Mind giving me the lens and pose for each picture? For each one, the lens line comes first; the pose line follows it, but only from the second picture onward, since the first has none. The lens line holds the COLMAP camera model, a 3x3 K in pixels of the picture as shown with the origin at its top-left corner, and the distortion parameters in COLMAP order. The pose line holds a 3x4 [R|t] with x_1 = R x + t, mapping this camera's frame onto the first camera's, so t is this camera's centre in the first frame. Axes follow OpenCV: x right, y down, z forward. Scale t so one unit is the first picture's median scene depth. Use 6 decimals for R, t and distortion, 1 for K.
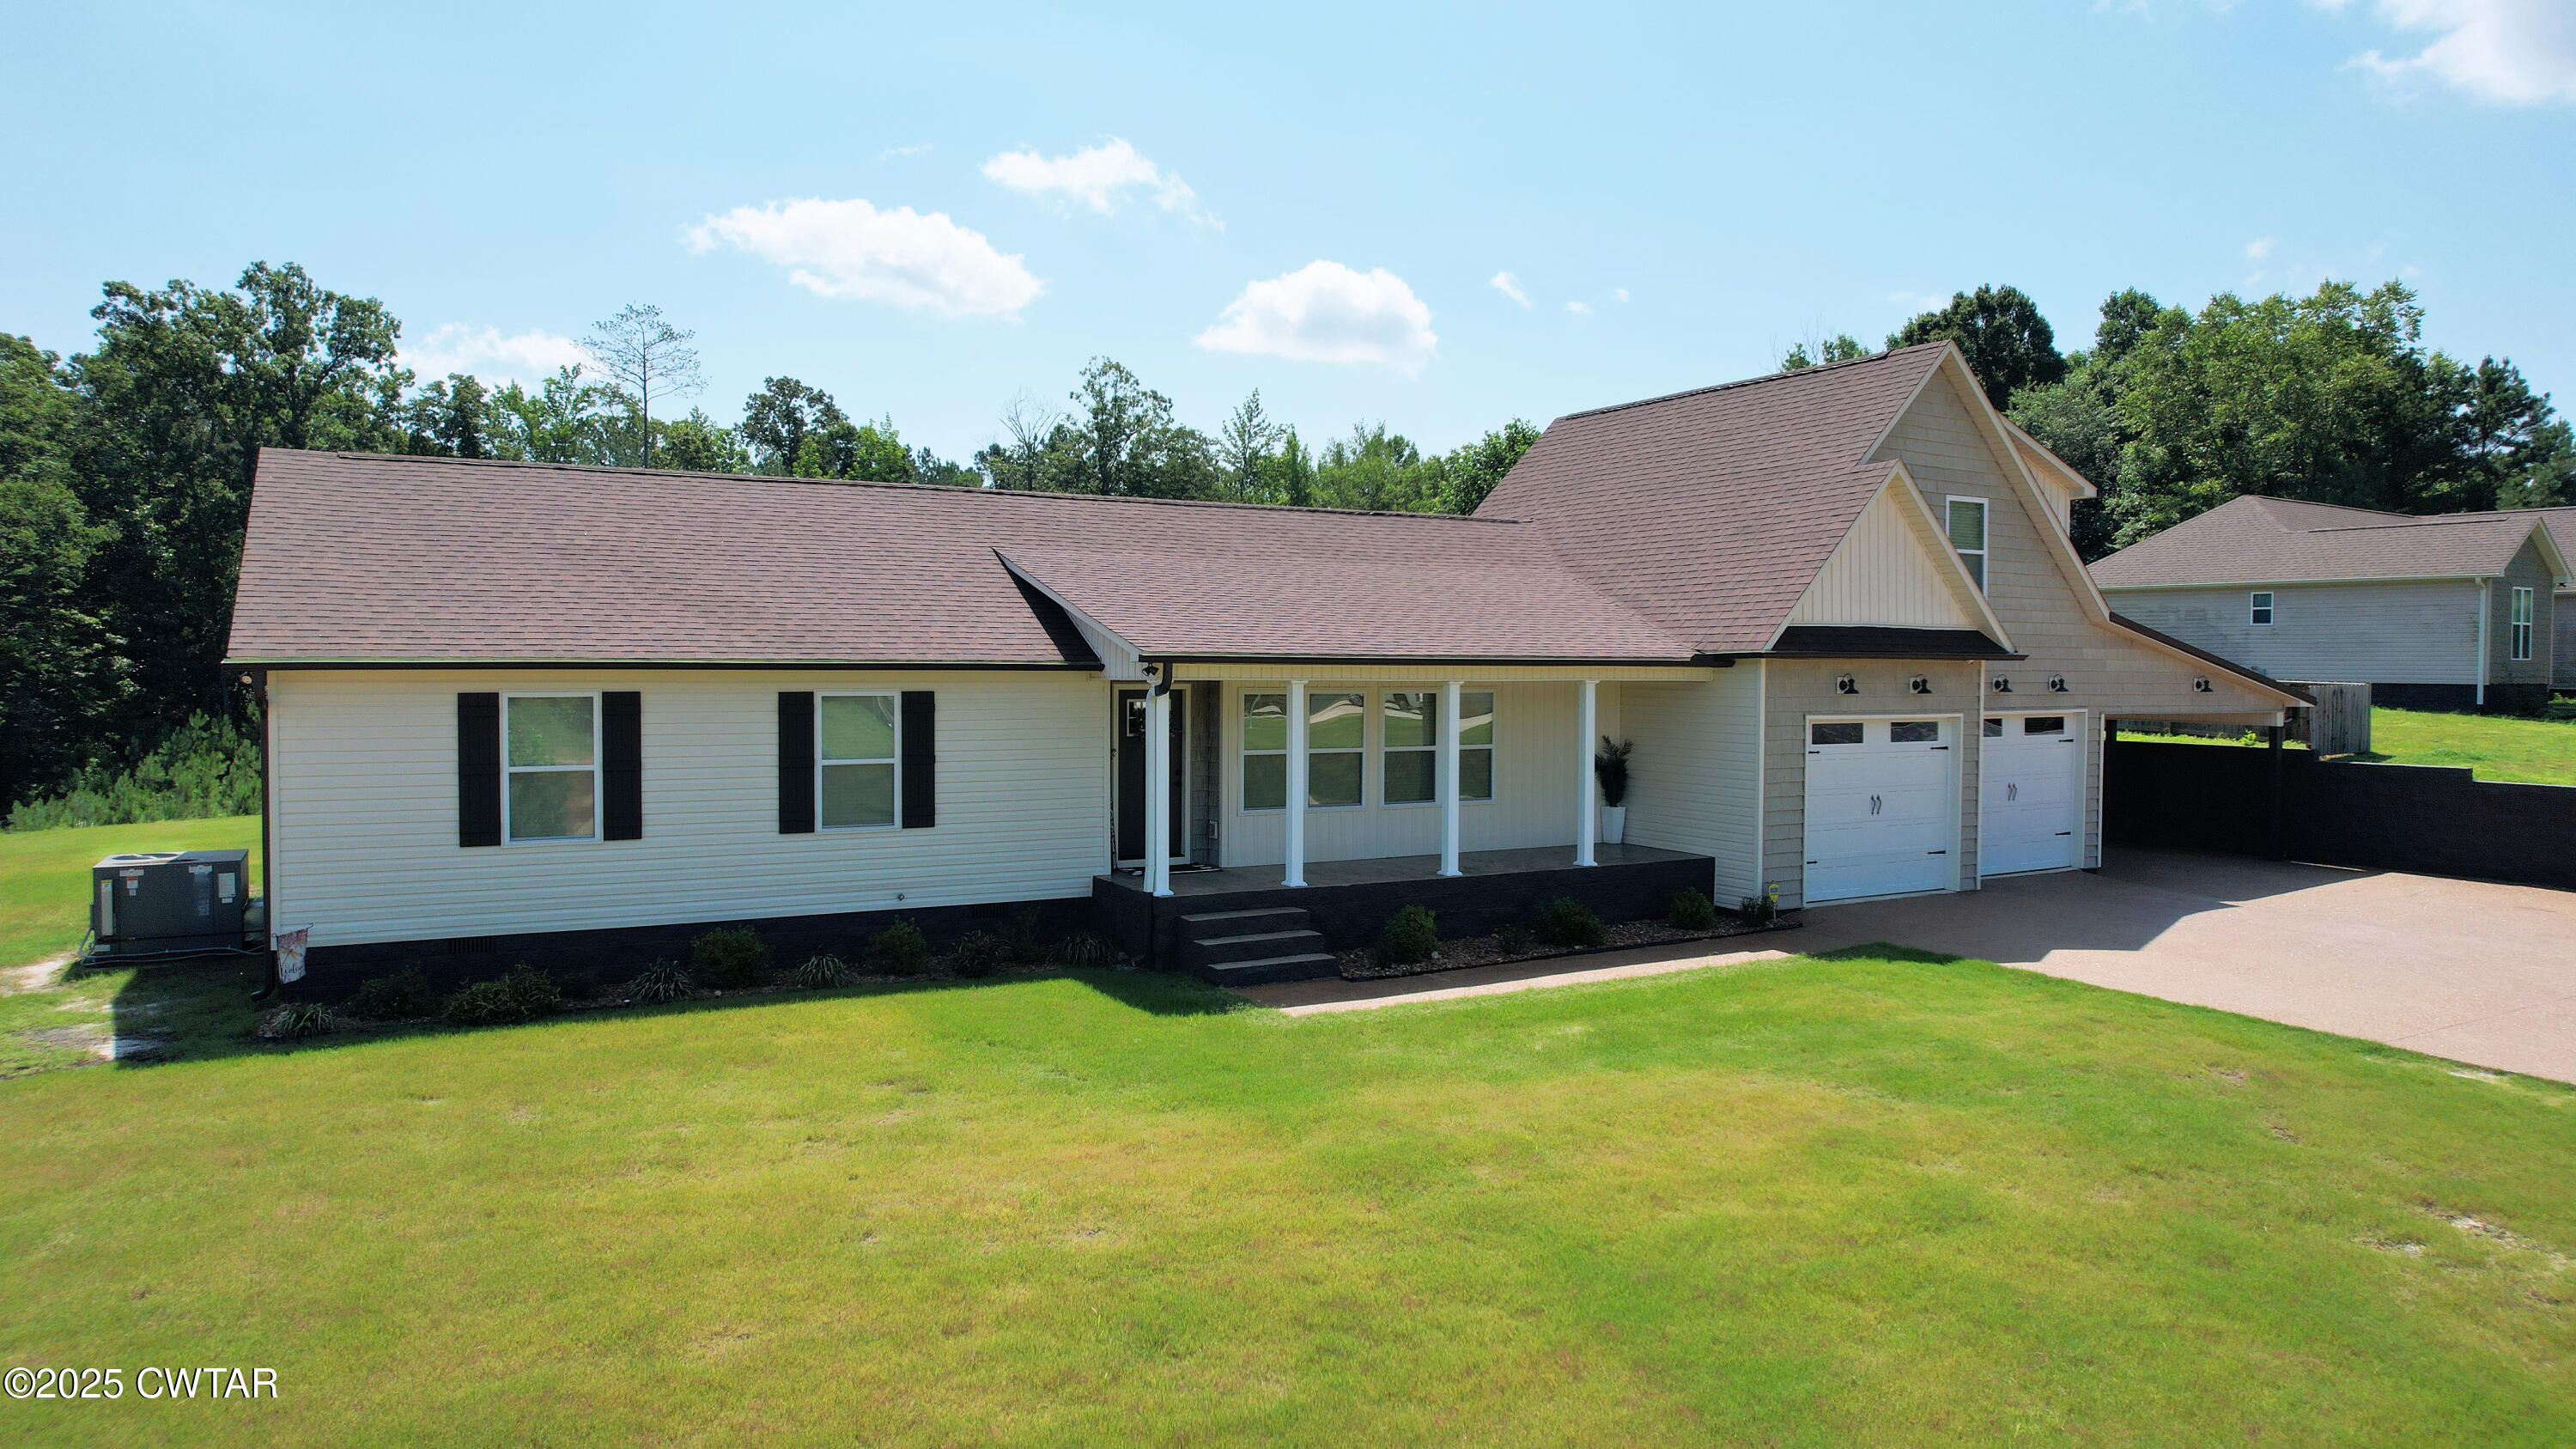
lens RADIAL K [[1656.9, 0, 1288.0], [0, 1656.9, 724.5], [0, 0, 1]] dist [-0.092659, 0.090669]
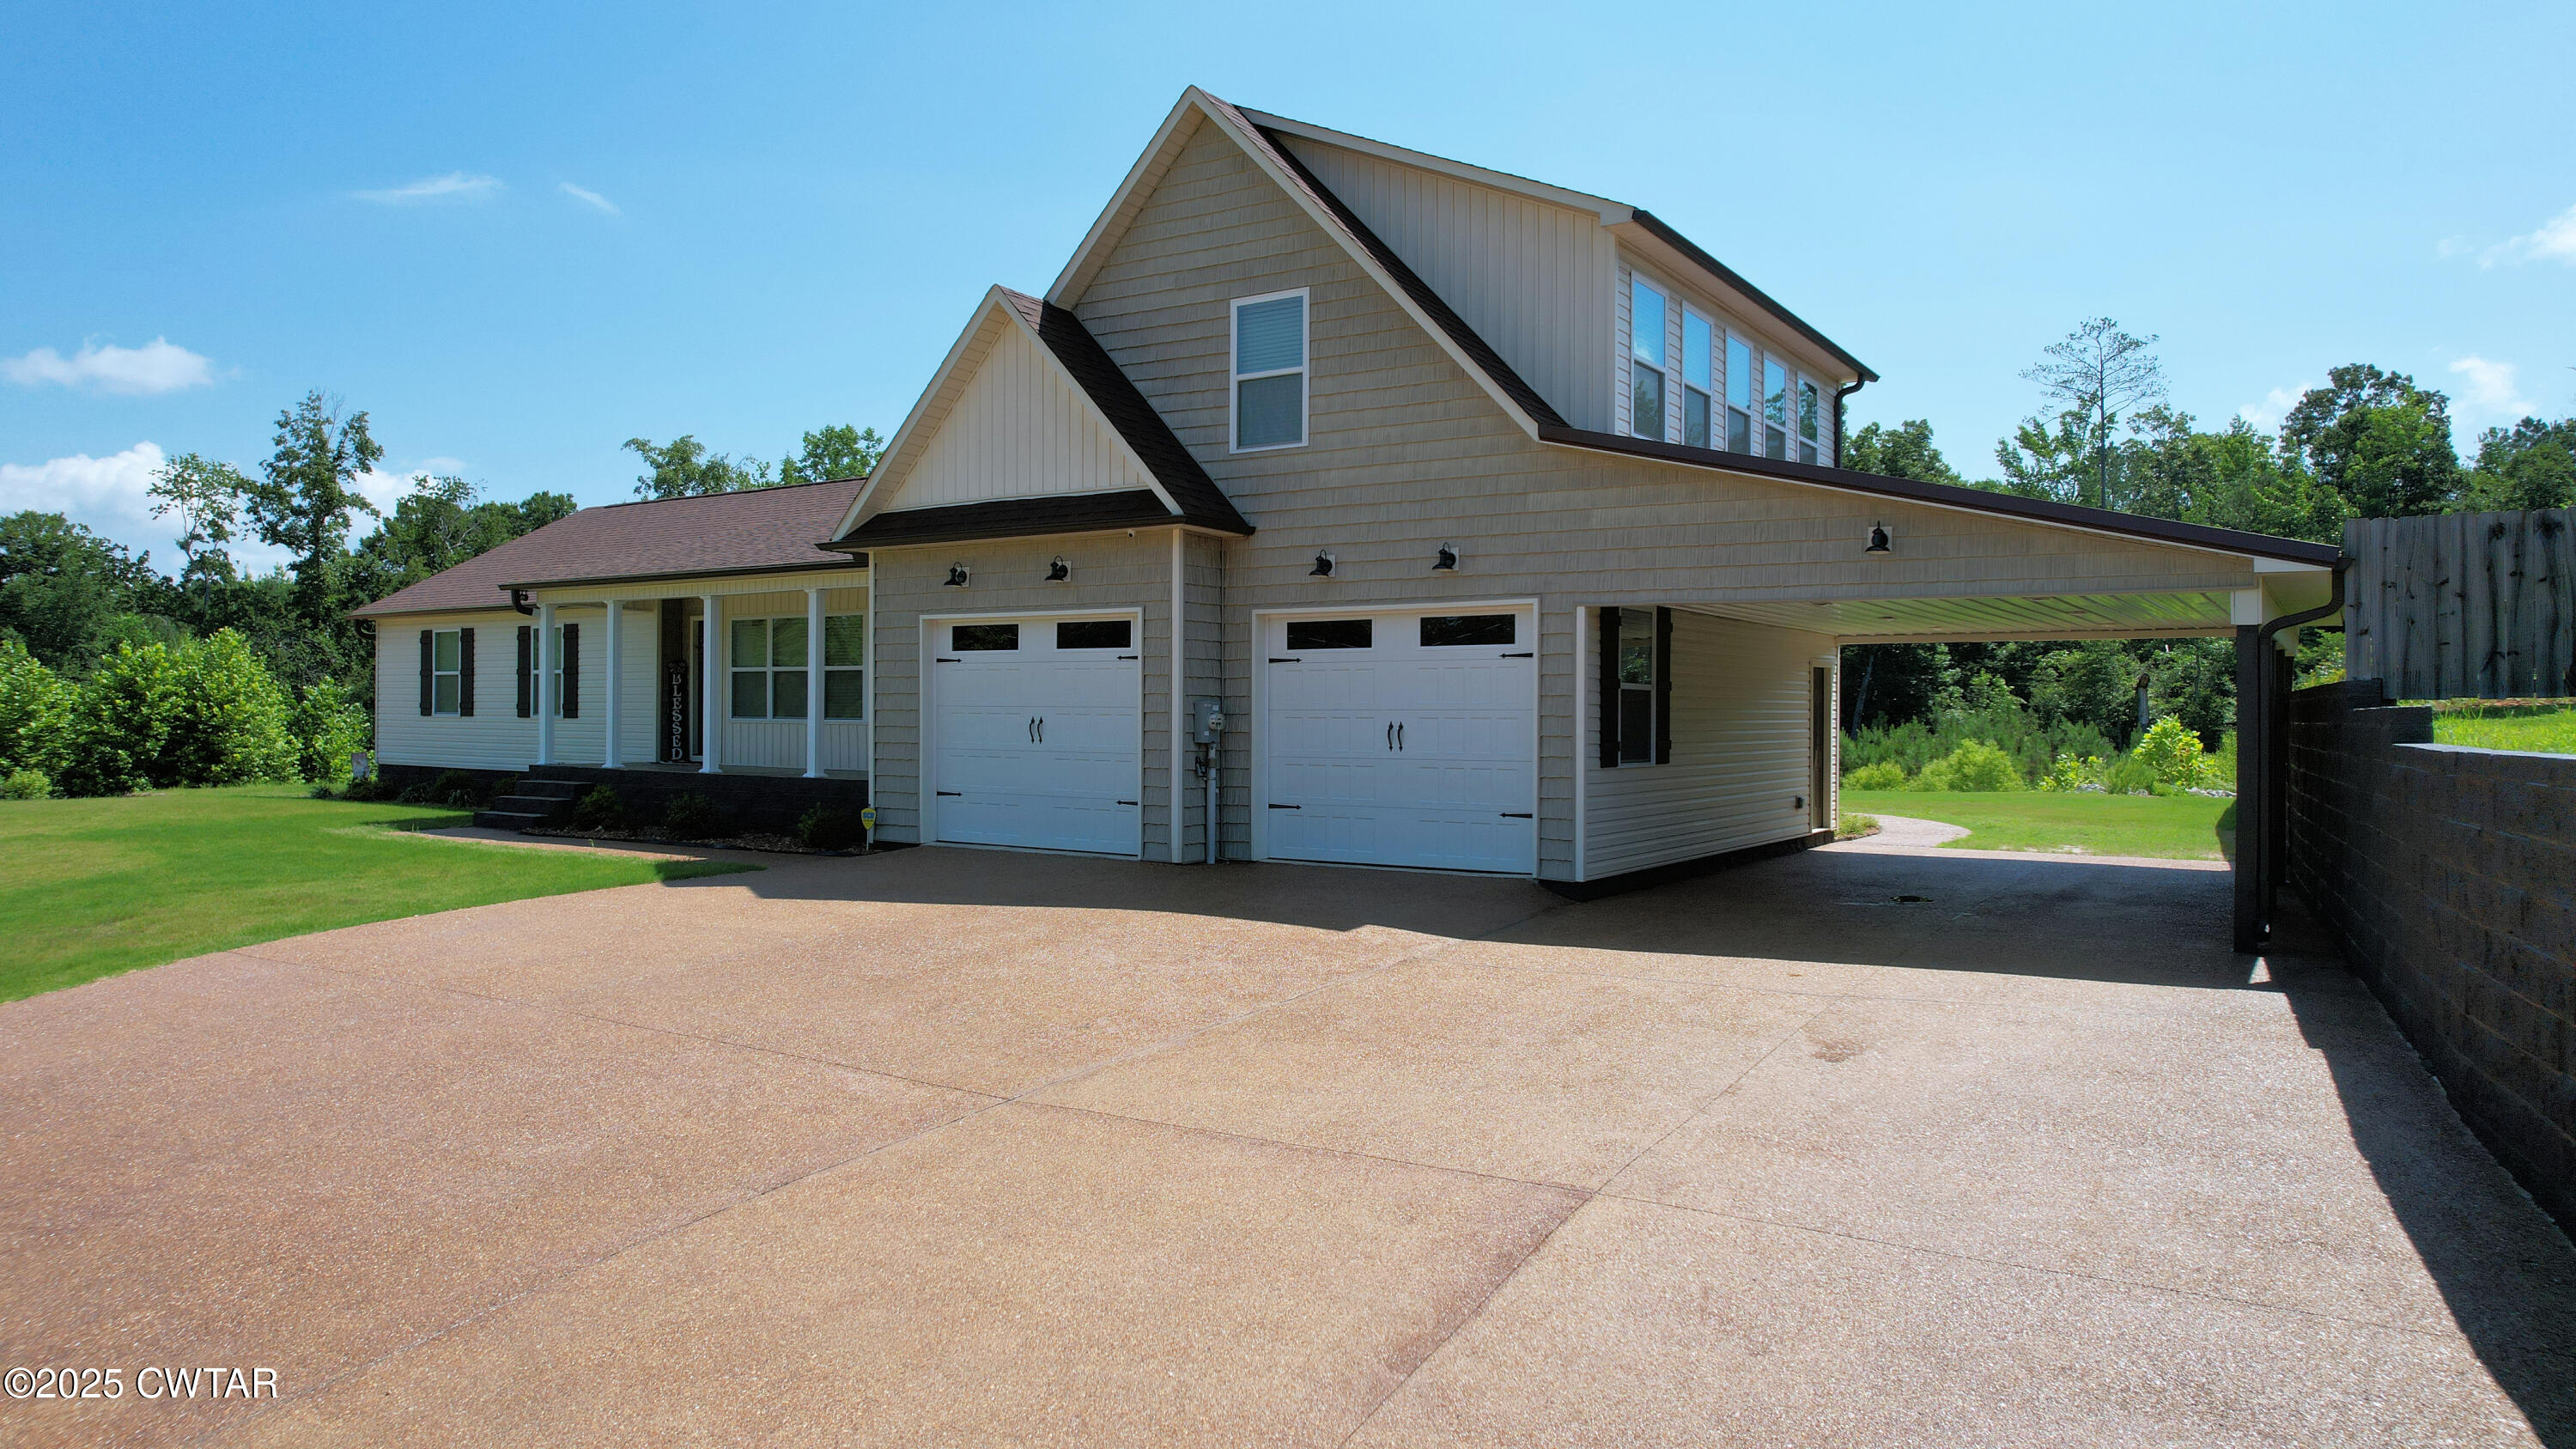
lens RADIAL K [[1656.9, 0, 1288.0], [0, 1656.9, 724.5], [0, 0, 1]] dist [-0.092659, 0.090669]
pose [[0.451747, 0.005083, -0.892132, 1.106393], [-0.039687, 0.999108, -0.014404, 0.052993], [0.891263, 0.041913, 0.451545, 0.754938]]
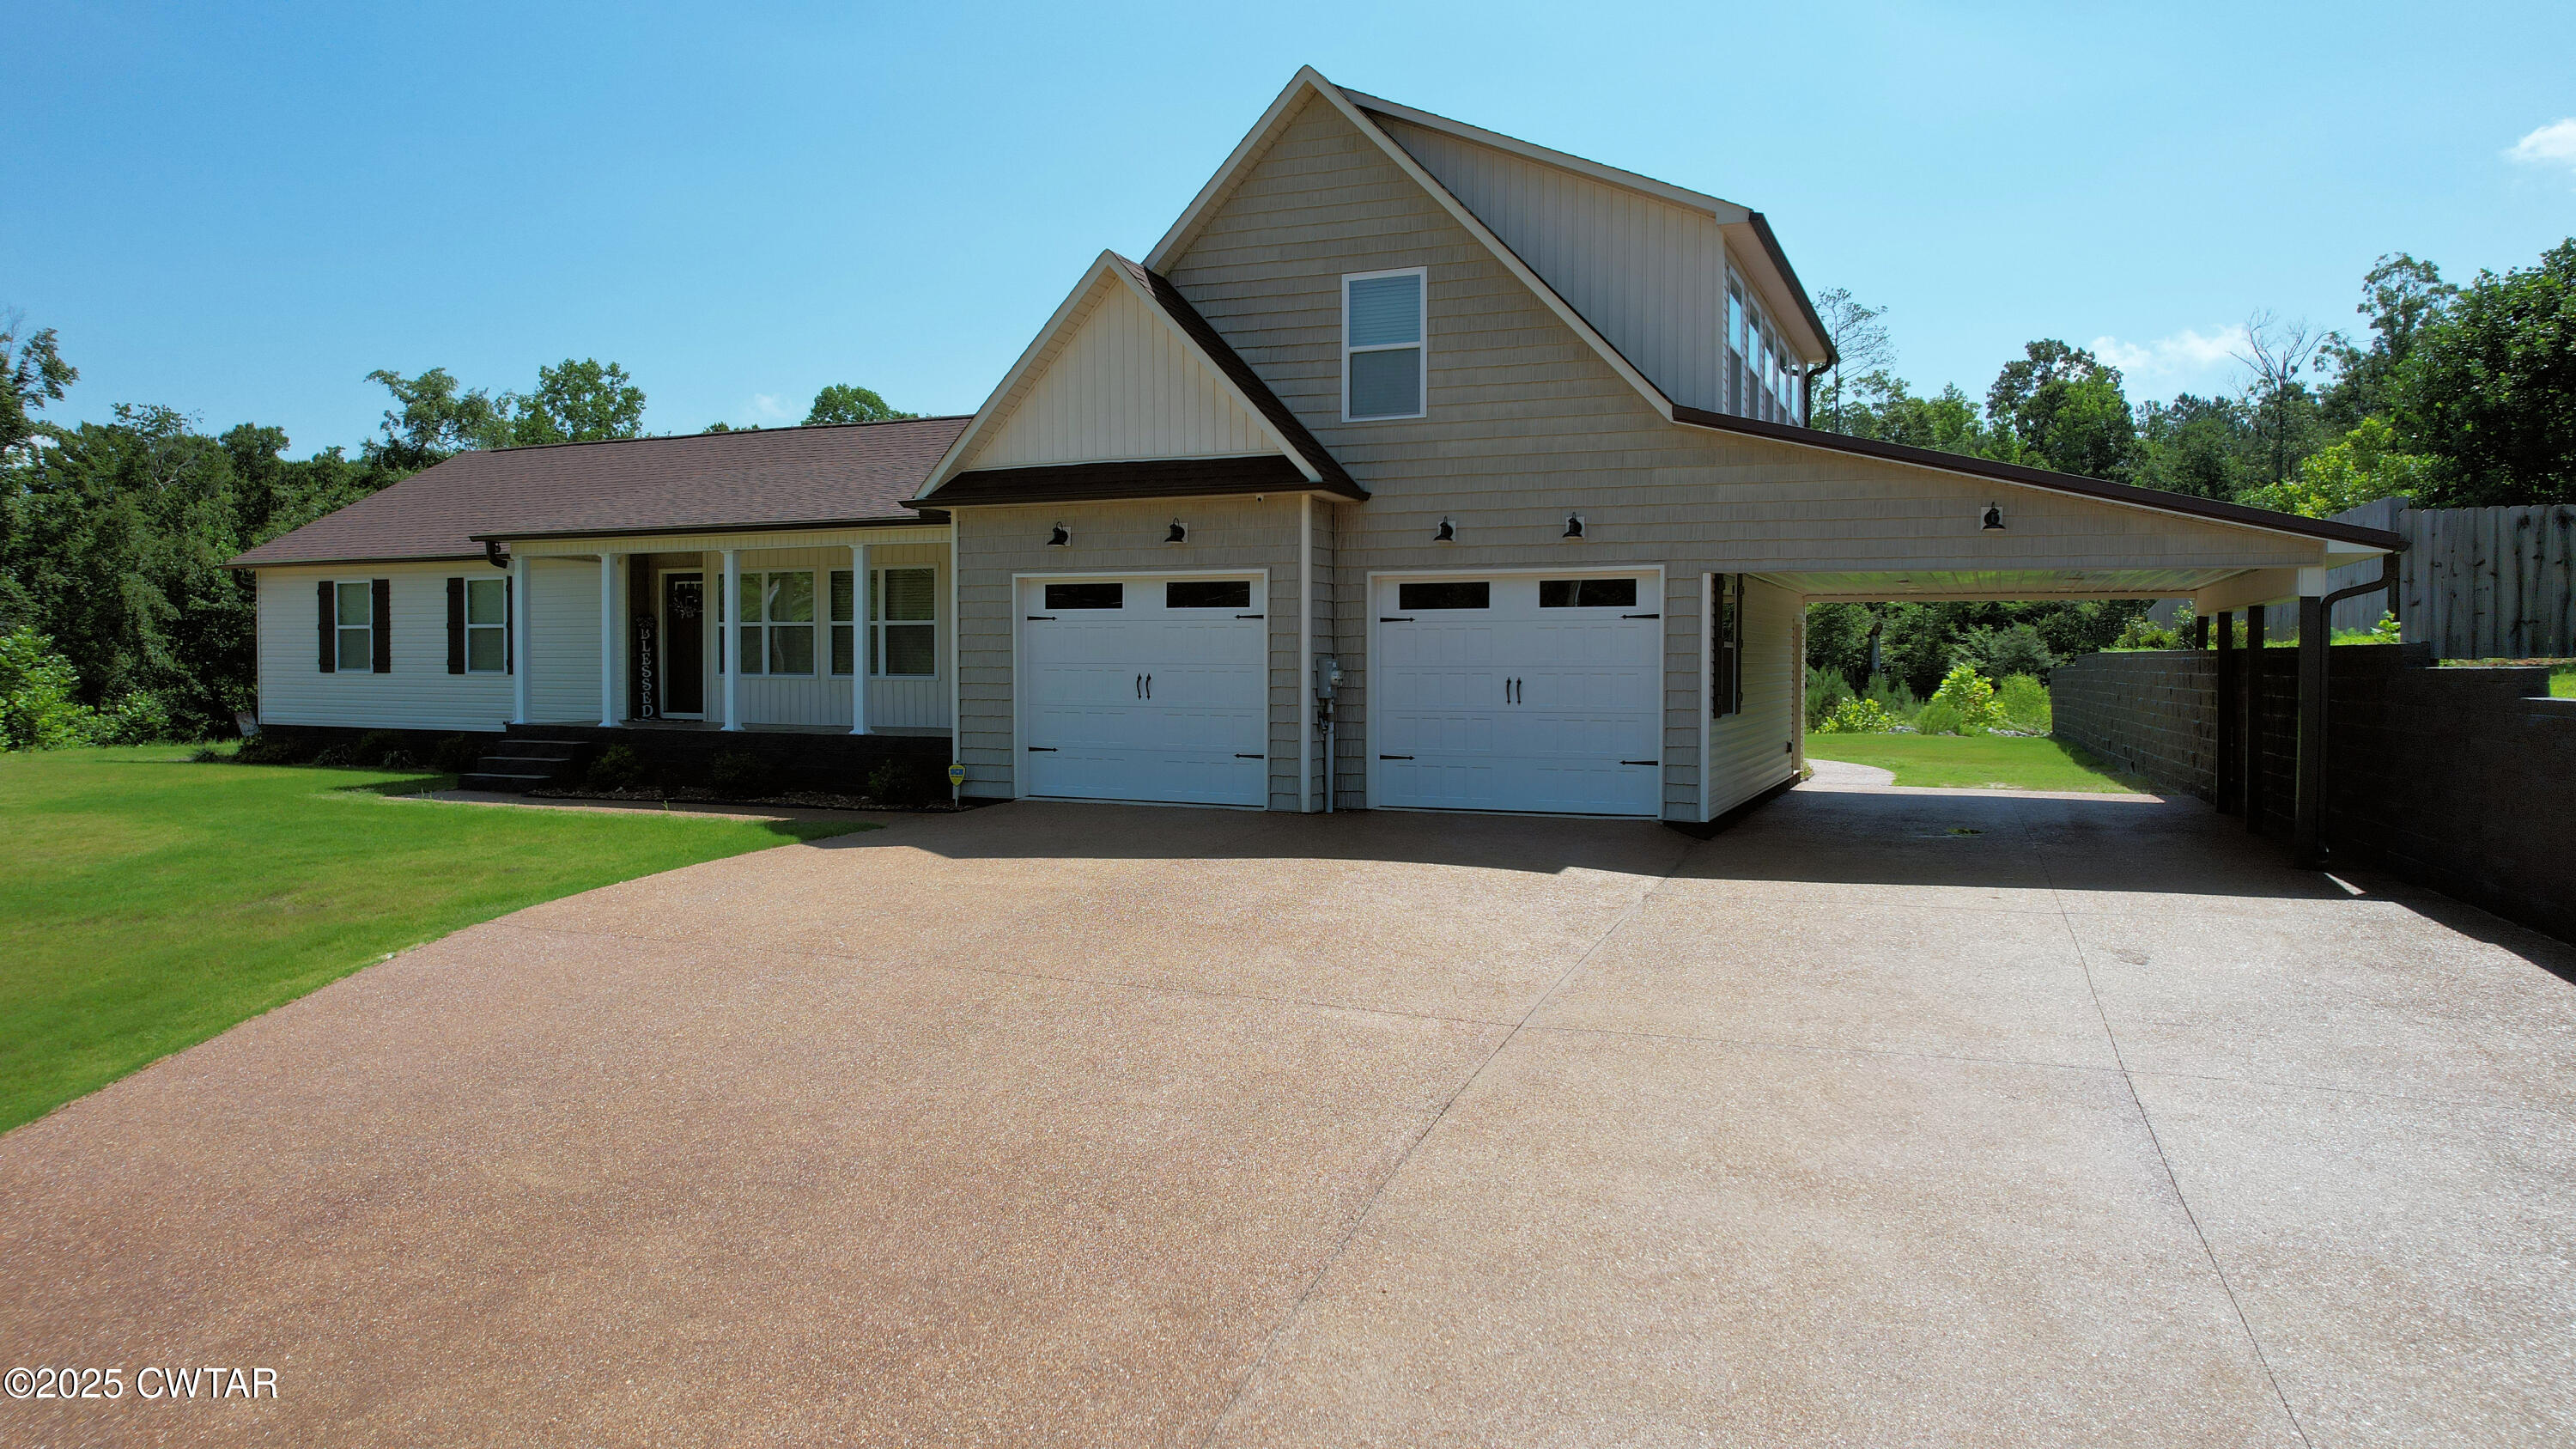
lens RADIAL K [[1656.9, 0, 1288.0], [0, 1656.9, 724.5], [0, 0, 1]] dist [-0.092659, 0.090669]
pose [[0.598386, 0.029267, -0.800673, 1.043417], [-0.032130, 0.999405, 0.012519, 0.055237], [0.800563, 0.018235, 0.598971, 0.576594]]
